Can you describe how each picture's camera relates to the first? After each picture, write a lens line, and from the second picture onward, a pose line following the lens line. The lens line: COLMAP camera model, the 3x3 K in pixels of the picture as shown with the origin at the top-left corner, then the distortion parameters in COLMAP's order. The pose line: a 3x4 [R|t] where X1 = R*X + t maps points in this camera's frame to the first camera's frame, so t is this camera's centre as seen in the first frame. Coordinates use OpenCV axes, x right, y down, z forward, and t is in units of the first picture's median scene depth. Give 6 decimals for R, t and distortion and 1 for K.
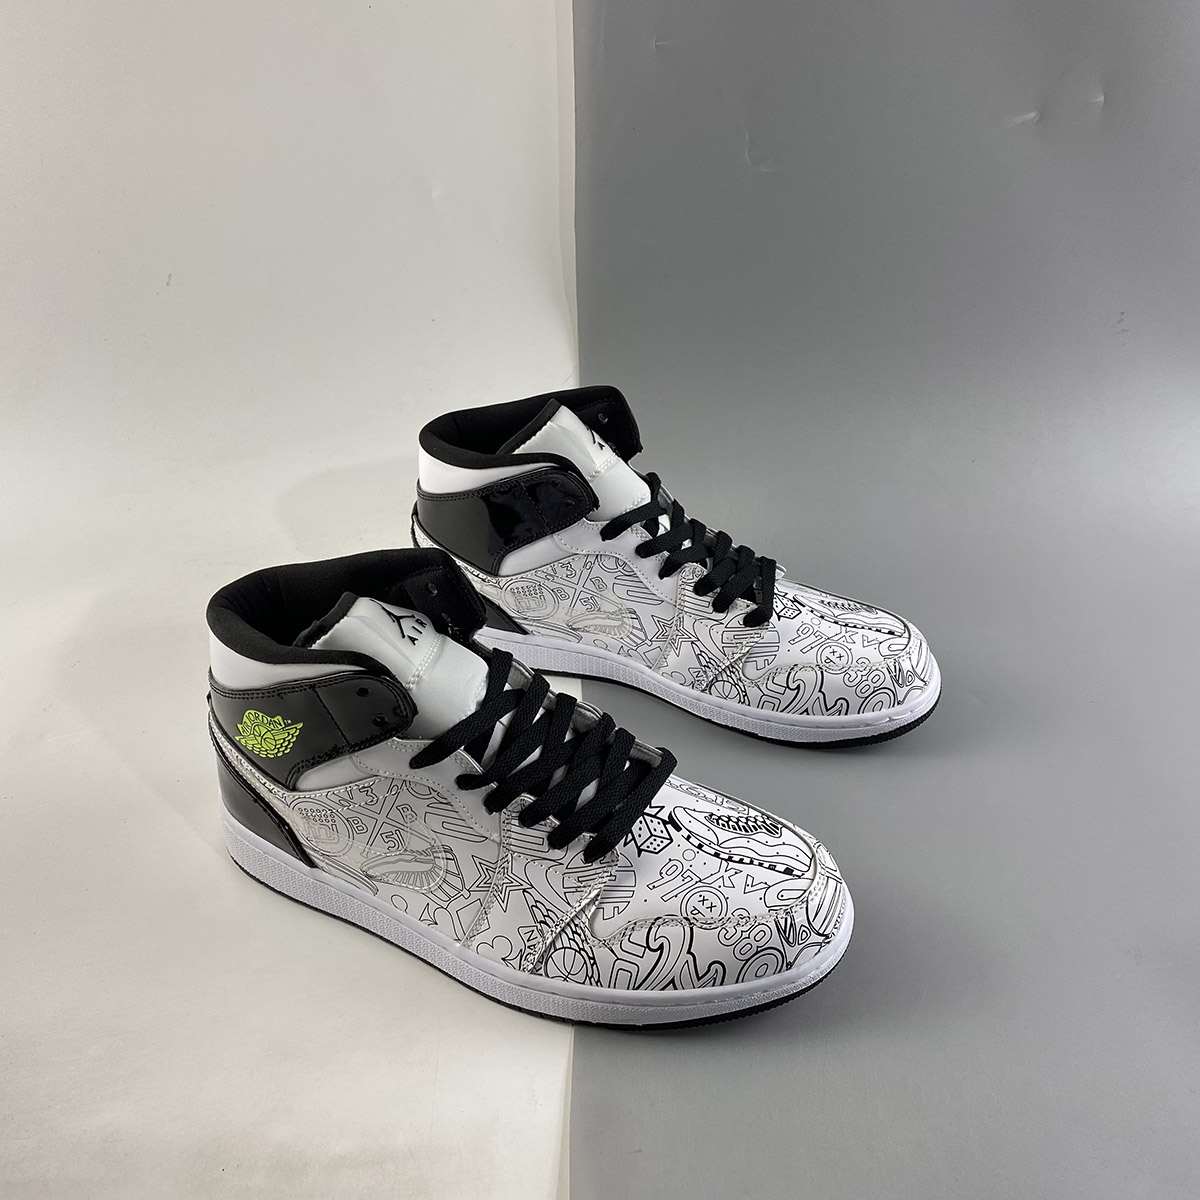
lens RADIAL K [[1225.2, 0, 669.1], [0, 1225.2, 599.7], [0, 0, 1]] dist [0.010410, 0.001169]
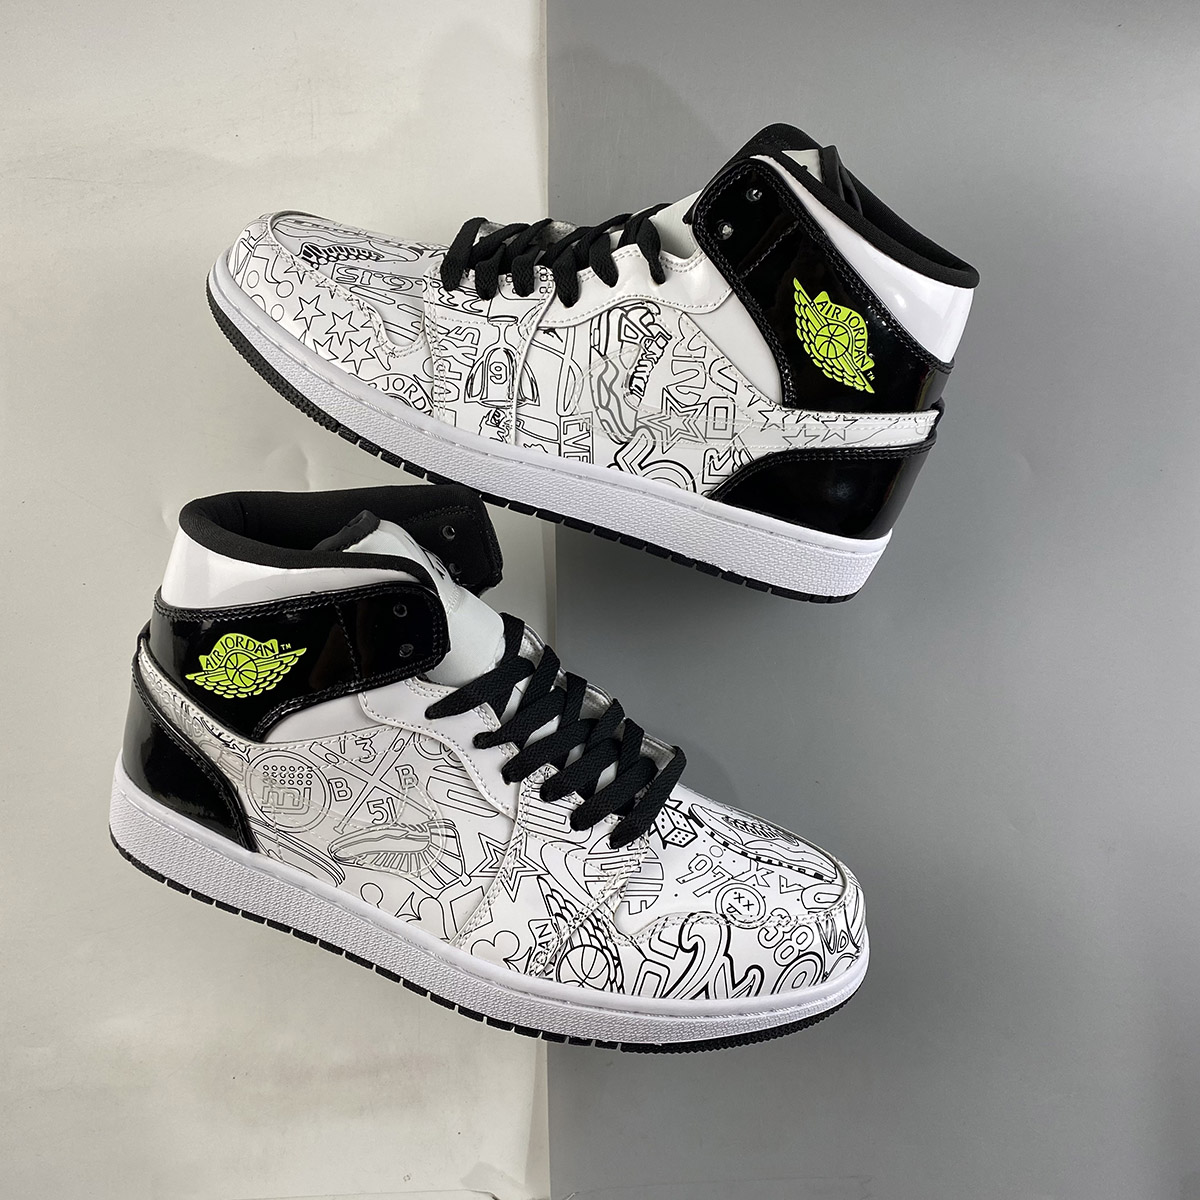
lens RADIAL K [[1225.2, 0, 669.1], [0, 1225.2, 599.7], [0, 0, 1]] dist [0.010410, 0.001169]
pose [[0.955725, 0.119650, 0.268837, -0.284633], [-0.064477, 0.976550, -0.205409, 0.218515], [-0.287110, 0.178980, 0.941028, 0.135378]]
